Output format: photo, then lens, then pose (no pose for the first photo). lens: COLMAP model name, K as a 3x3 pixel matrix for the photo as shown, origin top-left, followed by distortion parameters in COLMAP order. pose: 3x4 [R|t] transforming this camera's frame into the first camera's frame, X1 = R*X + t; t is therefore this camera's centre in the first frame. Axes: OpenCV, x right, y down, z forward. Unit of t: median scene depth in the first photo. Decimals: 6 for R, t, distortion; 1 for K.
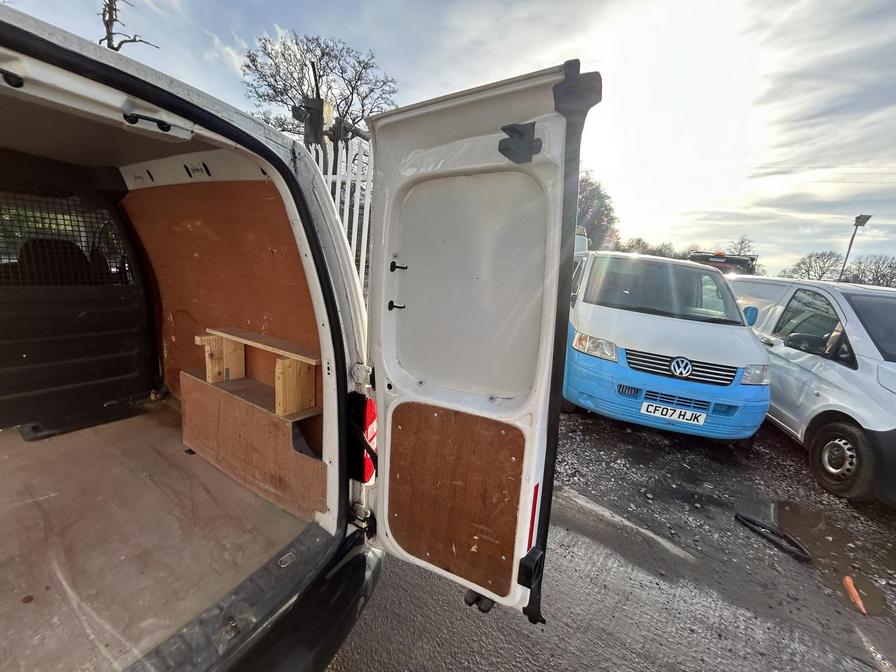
lens RADIAL K [[361.5, 0, 447.9], [0, 361.5, 336.1], [0, 0, 1]] dist [0.000486, -0.000708]
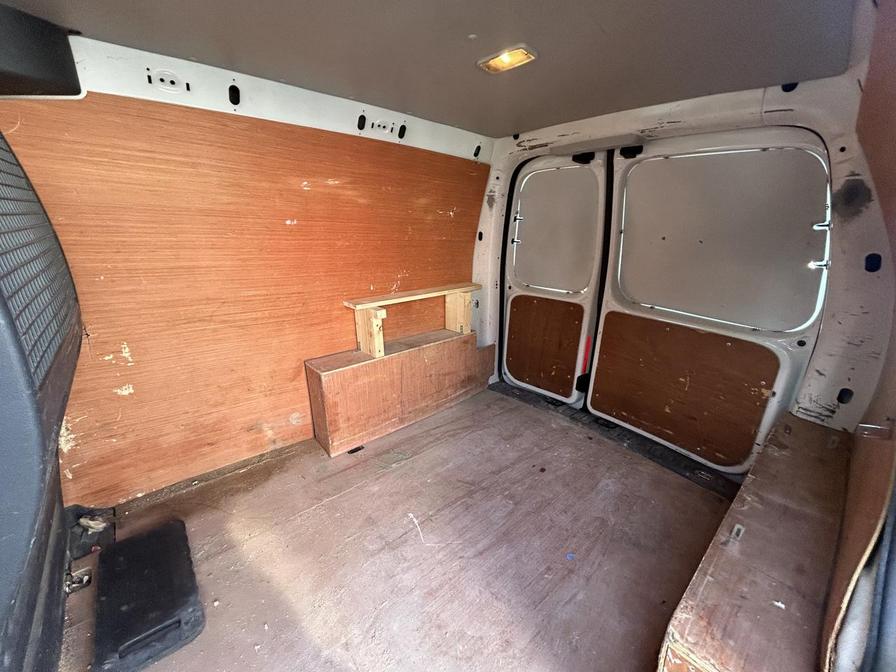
lens RADIAL K [[361.5, 0, 447.7], [0, 361.5, 333.1], [0, 0, 1]] dist [0.000486, -0.000708]
pose [[0.277082, -0.356577, 0.892232, -1.422558], [0.194491, 0.930182, 0.311345, -0.192554], [-0.940956, 0.087263, 0.327088, 0.497008]]
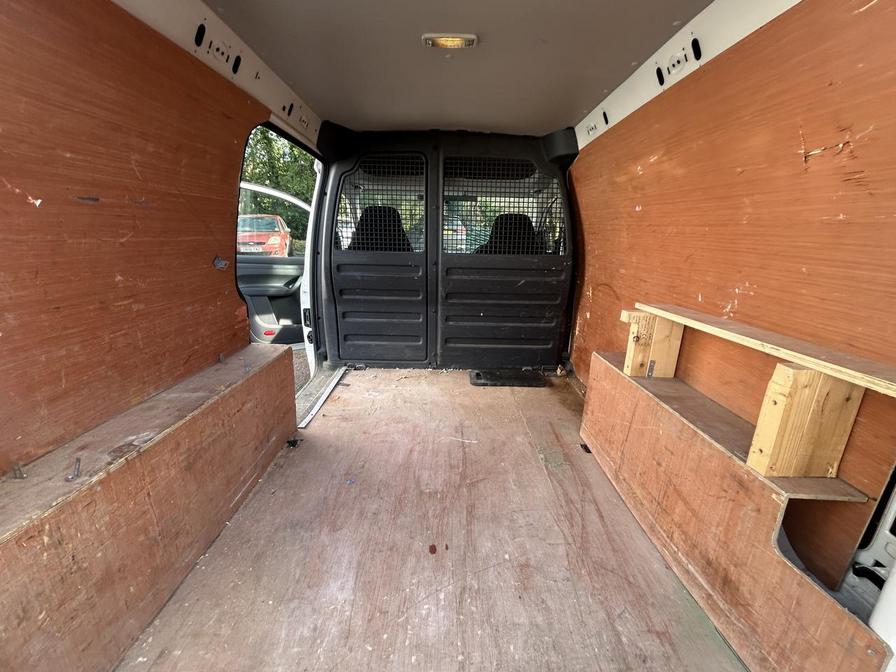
lens RADIAL K [[361.5, 0, 451.4], [0, 361.5, 333.9], [0, 0, 1]] dist [0.000486, -0.000708]
pose [[0.549266, 0.152328, -0.821647, -0.248814], [-0.149205, 0.985323, 0.082930, 0.037585], [0.822219, 0.077043, 0.563932, 0.263967]]
